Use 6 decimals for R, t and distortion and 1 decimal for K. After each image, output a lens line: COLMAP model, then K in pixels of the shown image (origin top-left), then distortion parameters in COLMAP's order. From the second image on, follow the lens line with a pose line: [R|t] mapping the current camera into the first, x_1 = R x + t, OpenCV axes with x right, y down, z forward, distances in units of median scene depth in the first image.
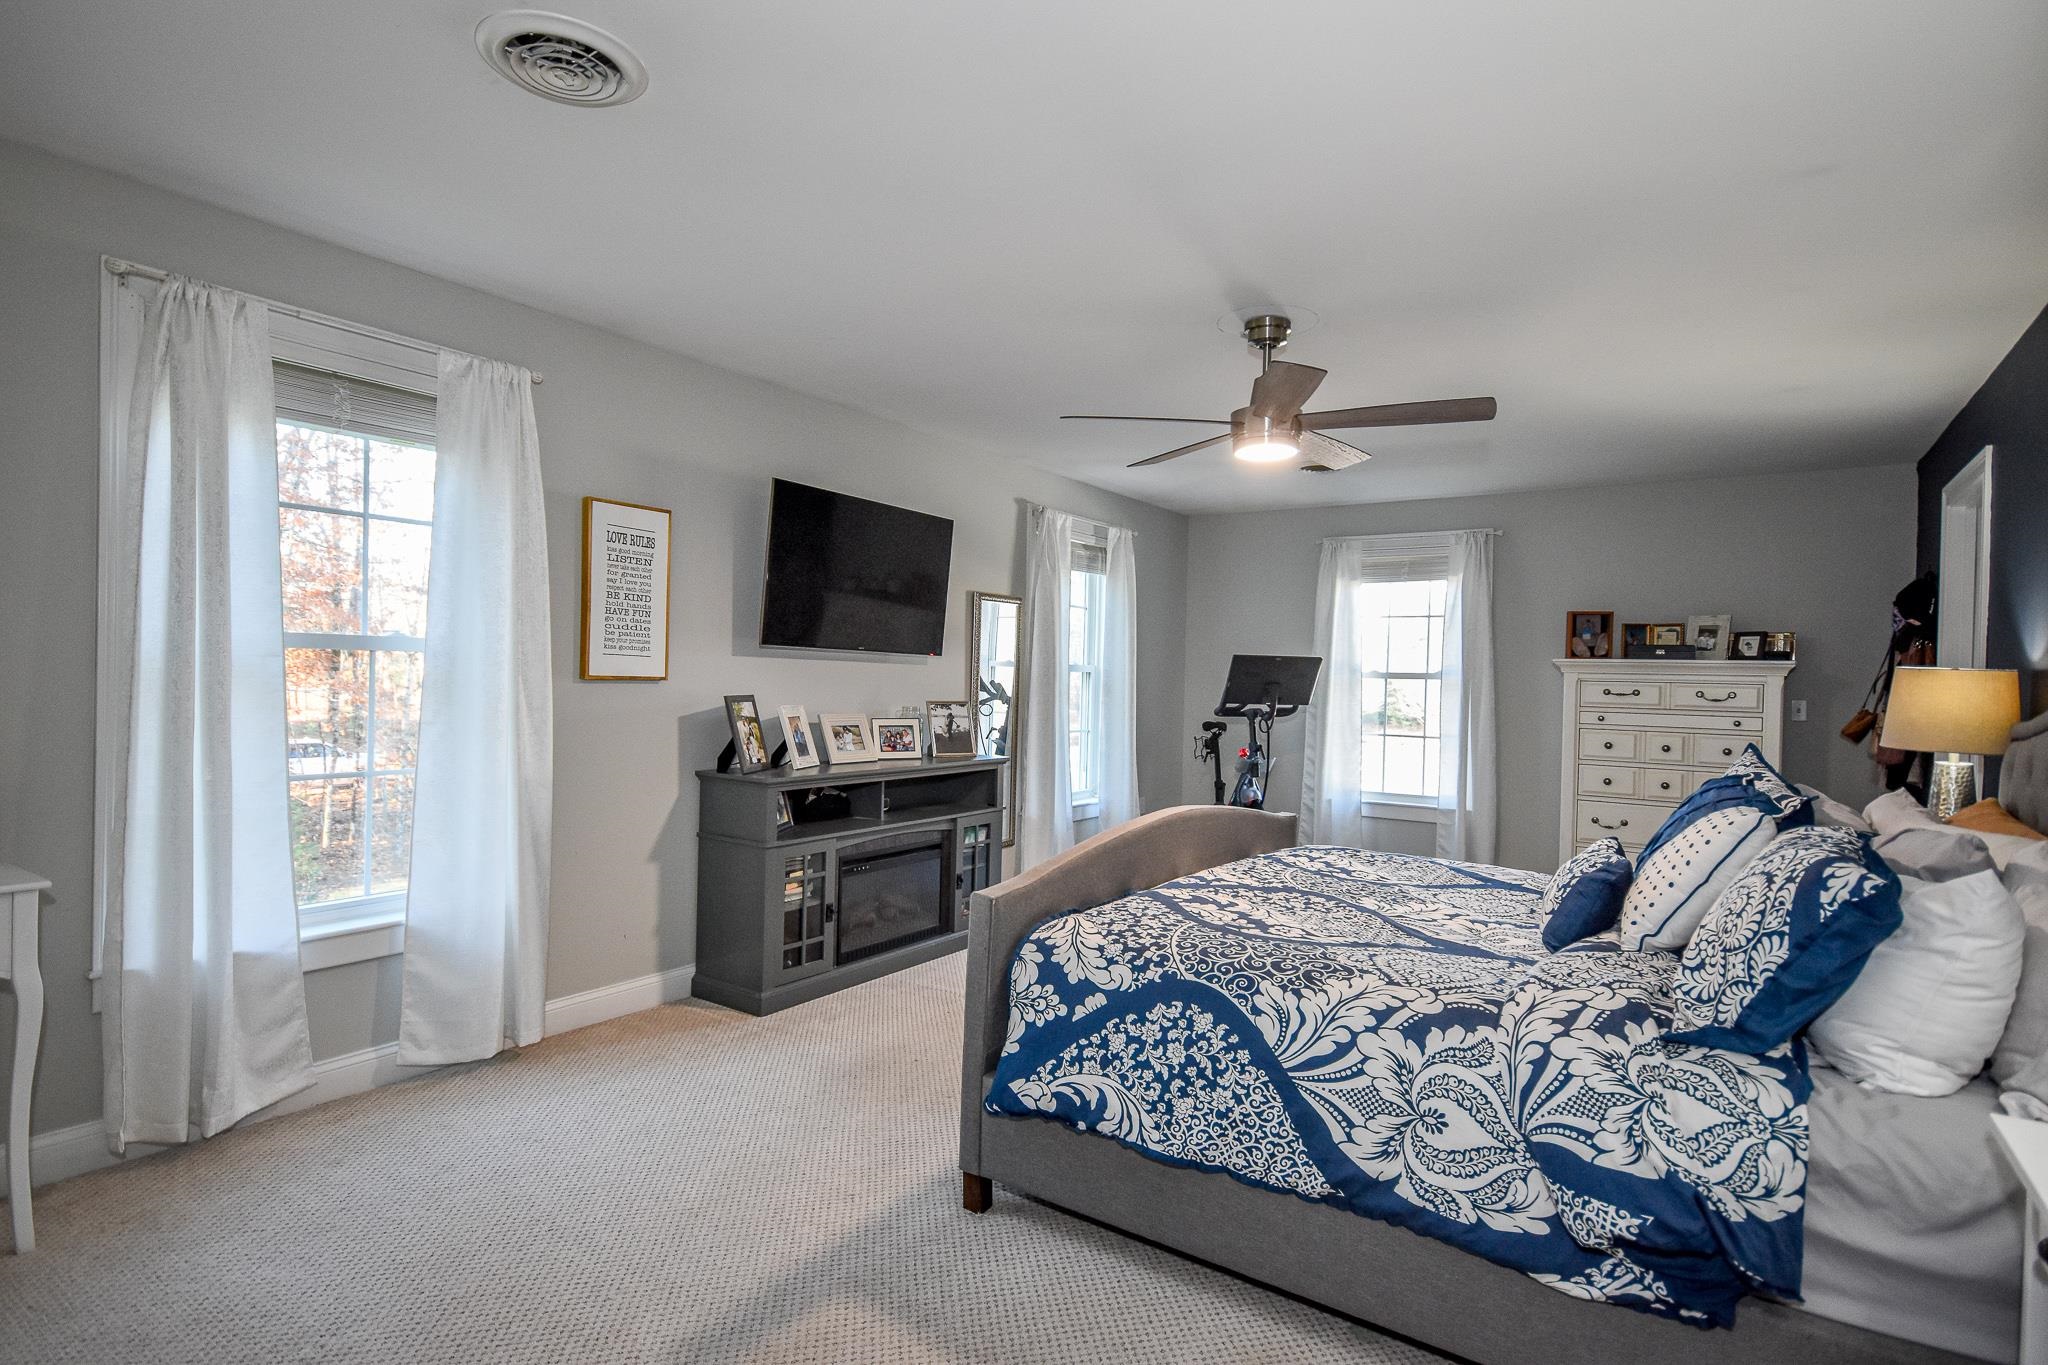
lens RADIAL K [[1028.8, 0, 1024.0], [0, 1028.8, 682.5], [0, 0, 1]] dist [0.011825, -0.000002]
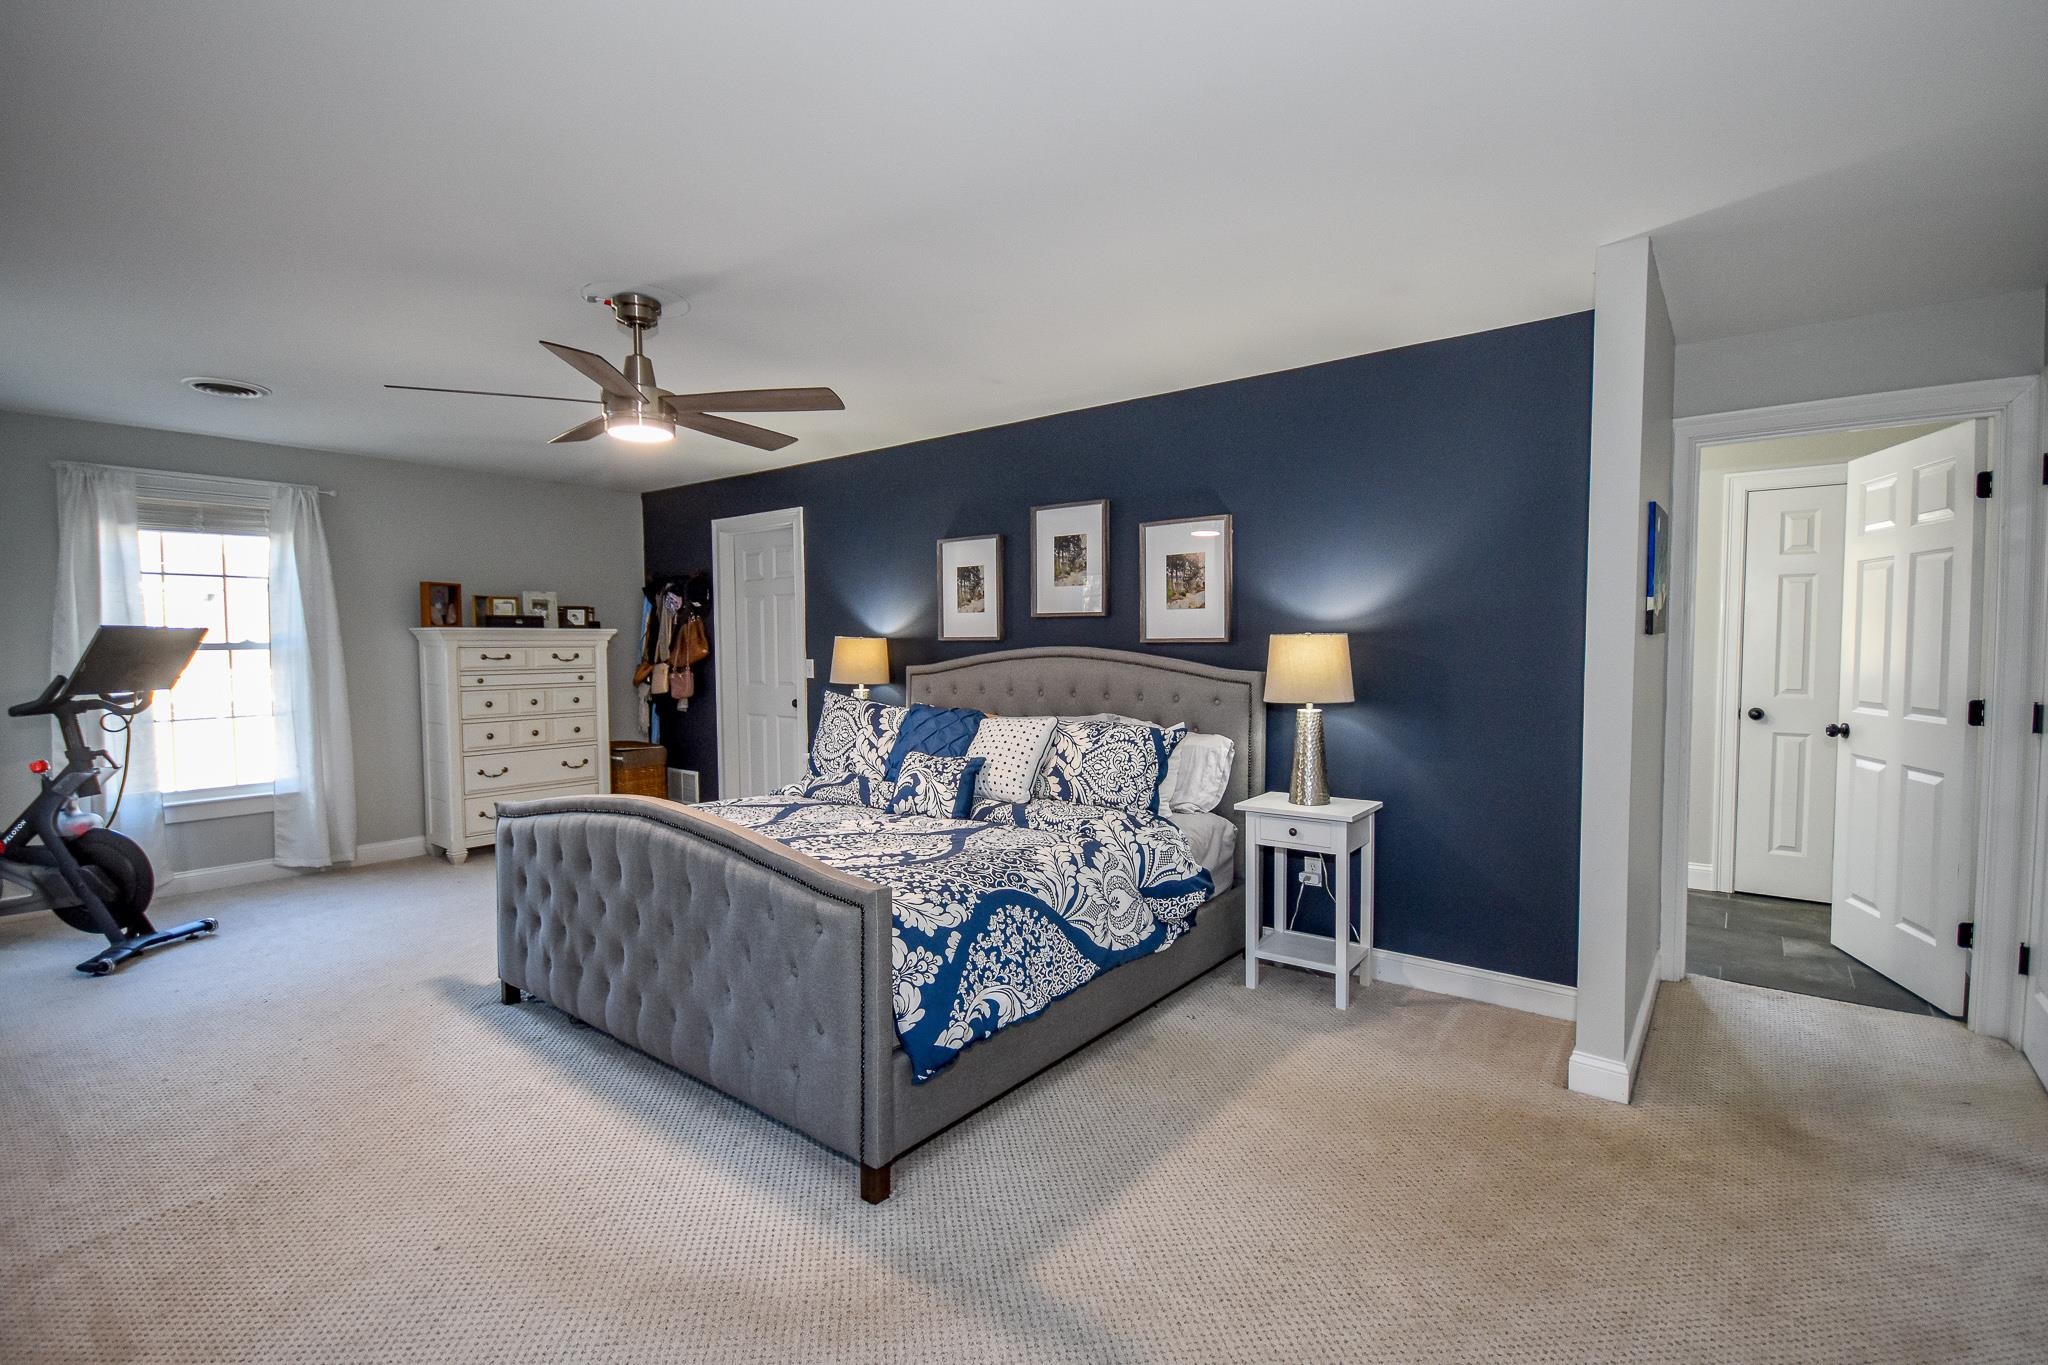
lens RADIAL K [[923.8, 0, 1024.0], [0, 923.8, 682.5], [0, 0, 1]] dist [-0.001538, 0.000089]
pose [[0.072629, -0.067815, 0.995051, -0.938340], [0.013604, 0.997660, 0.067000, -0.053741], [-0.997266, 0.008670, 0.073382, 0.820113]]
